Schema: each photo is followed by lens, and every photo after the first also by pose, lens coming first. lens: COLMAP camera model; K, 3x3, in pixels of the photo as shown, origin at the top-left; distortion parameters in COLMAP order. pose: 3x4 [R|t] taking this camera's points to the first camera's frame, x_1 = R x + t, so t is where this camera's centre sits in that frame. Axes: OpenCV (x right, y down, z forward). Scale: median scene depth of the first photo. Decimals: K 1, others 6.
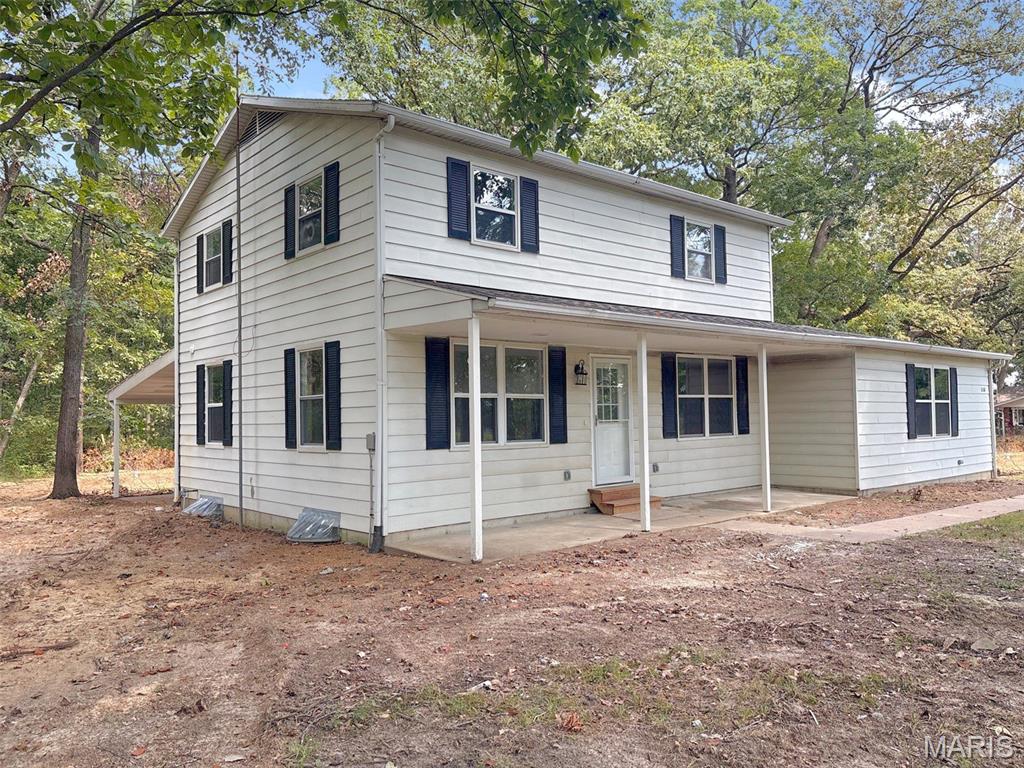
lens RADIAL K [[761.5, 0, 512.8], [0, 761.5, 402.7], [0, 0, 1]] dist [0.194074, 0.000223]
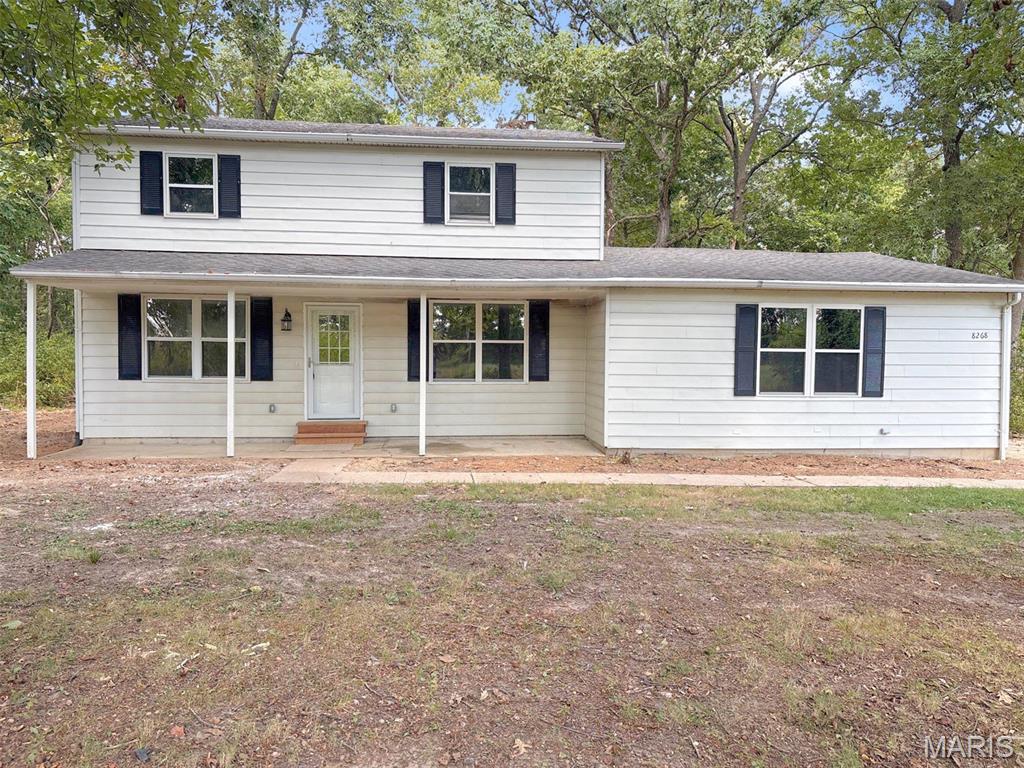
lens RADIAL K [[460.9, 0, 512.0], [0, 460.9, 384.0], [0, 0, 1]] dist [0.024378, 0.000140]
pose [[0.783258, 0.050549, -0.619639, 0.772233], [-0.007728, 0.997404, 0.071598, 0.004451], [0.621649, -0.051291, 0.781615, 0.653990]]
